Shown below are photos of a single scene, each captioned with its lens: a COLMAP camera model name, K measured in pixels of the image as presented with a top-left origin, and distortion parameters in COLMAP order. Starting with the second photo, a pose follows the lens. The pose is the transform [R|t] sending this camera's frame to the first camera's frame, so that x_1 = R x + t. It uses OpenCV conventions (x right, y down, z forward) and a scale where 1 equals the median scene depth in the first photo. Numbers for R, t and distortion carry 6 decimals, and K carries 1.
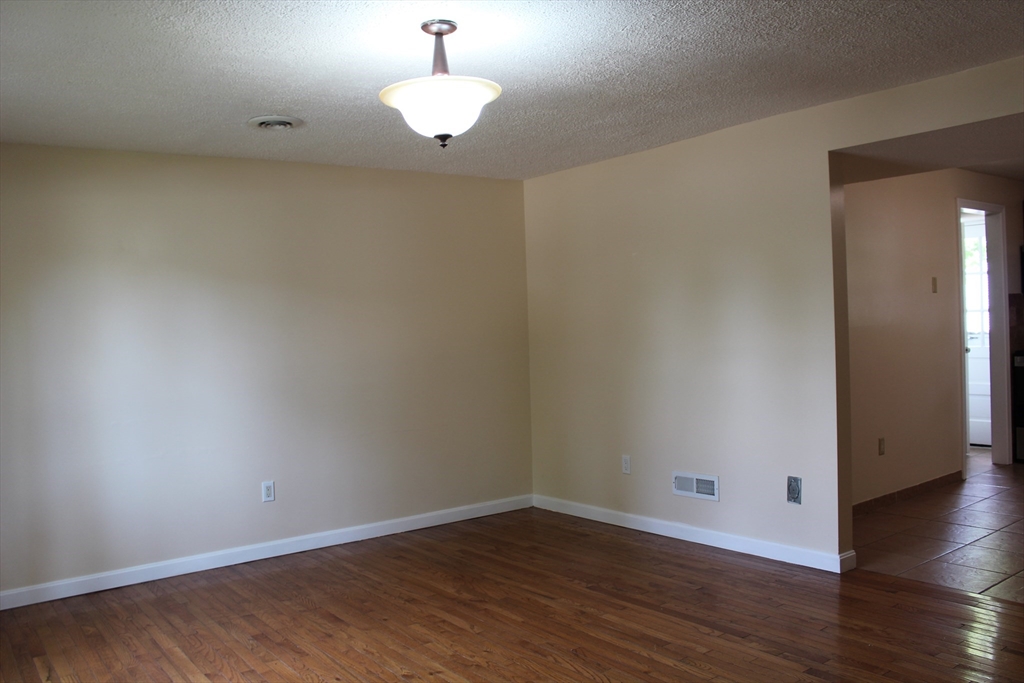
lens RADIAL K [[850.0, 0, 515.6], [0, 850.0, 338.8], [0, 0, 1]] dist [-0.146677, 0.108179]
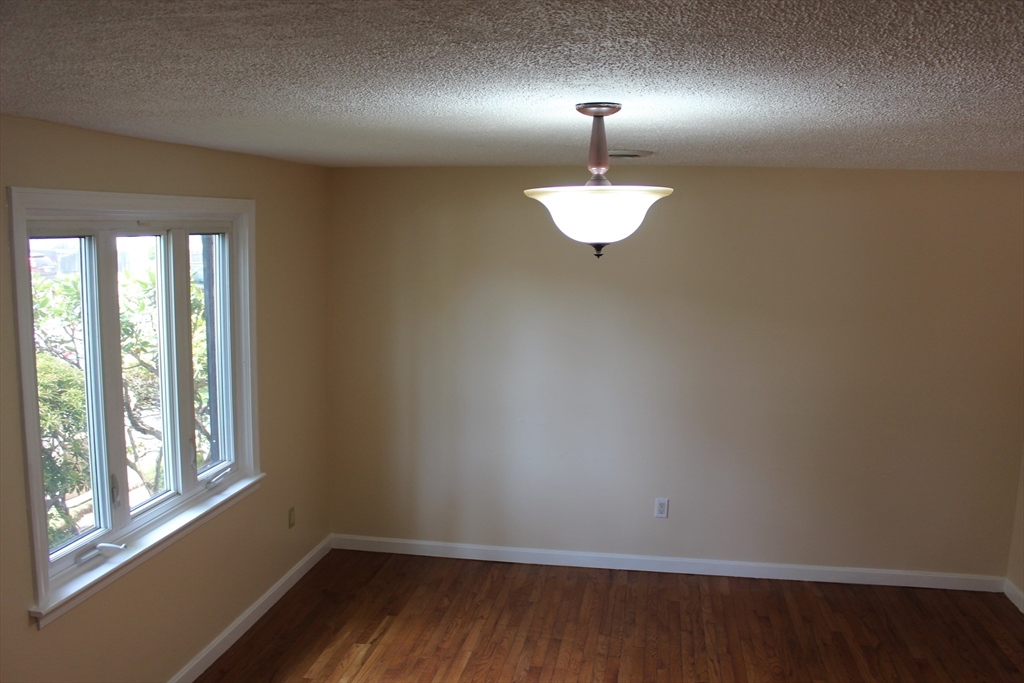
lens RADIAL K [[850.0, 0, 515.8], [0, 850.0, 345.9], [0, 0, 1]] dist [-0.146677, 0.108179]
pose [[0.683519, 0.150055, -0.714342, 0.332024], [-0.051527, 0.986119, 0.157840, -0.191055], [0.728112, -0.071079, 0.681763, 0.261536]]
